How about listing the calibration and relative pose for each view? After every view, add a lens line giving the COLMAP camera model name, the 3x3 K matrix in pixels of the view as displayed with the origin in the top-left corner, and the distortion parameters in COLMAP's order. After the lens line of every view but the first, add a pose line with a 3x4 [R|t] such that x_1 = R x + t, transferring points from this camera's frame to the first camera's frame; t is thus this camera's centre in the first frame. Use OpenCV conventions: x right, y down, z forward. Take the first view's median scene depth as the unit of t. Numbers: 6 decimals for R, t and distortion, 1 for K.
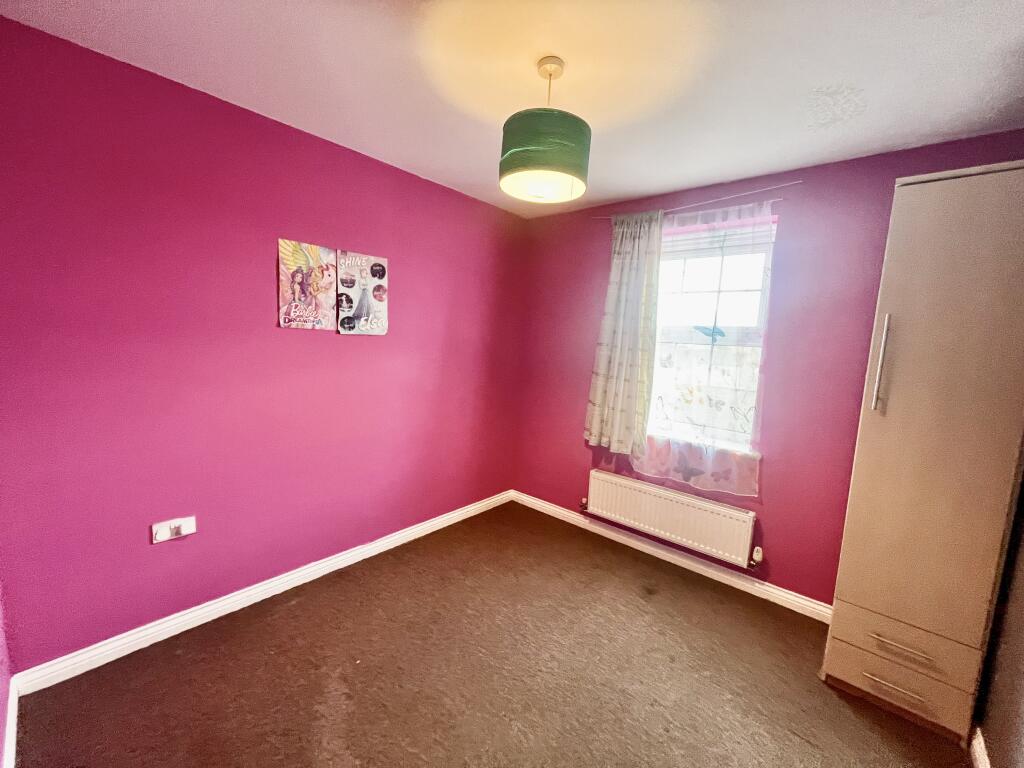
lens RADIAL K [[413.2, 0, 507.3], [0, 413.2, 385.5], [0, 0, 1]] dist [-0.001183, -0.000194]
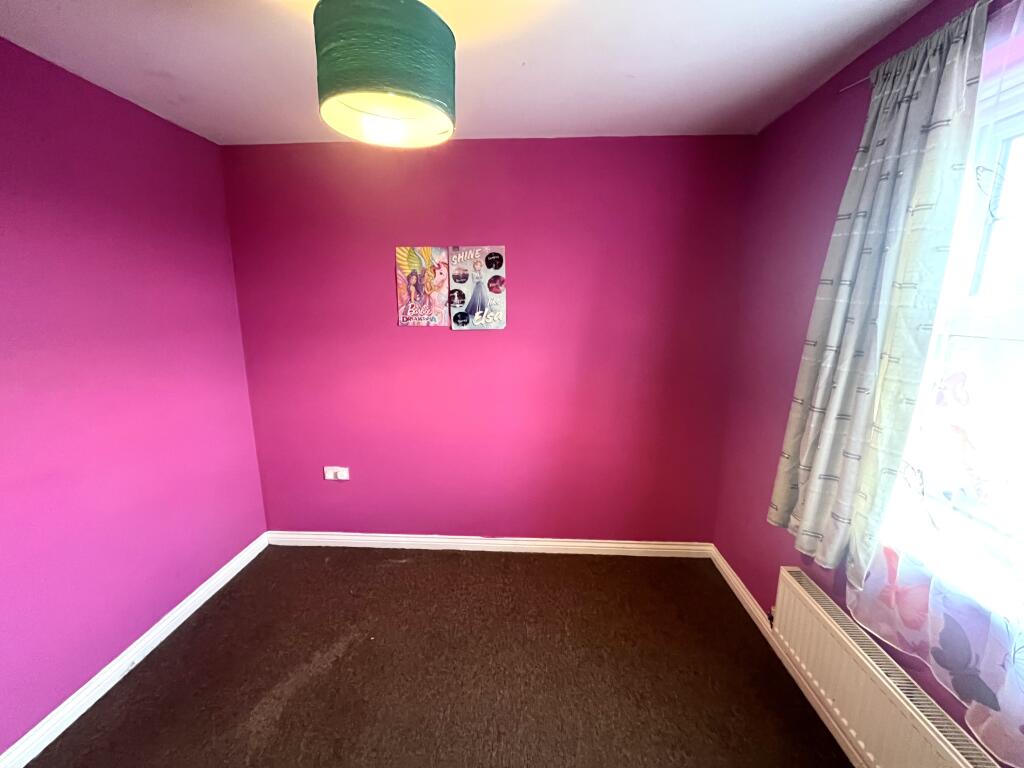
lens RADIAL K [[413.2, 0, 510.0], [0, 413.2, 385.6], [0, 0, 1]] dist [-0.001183, -0.000194]
pose [[0.625095, 0.102130, -0.773838, 0.497338], [-0.062484, 0.994769, 0.080815, -0.079401], [0.778043, -0.002165, 0.628207, 0.470890]]
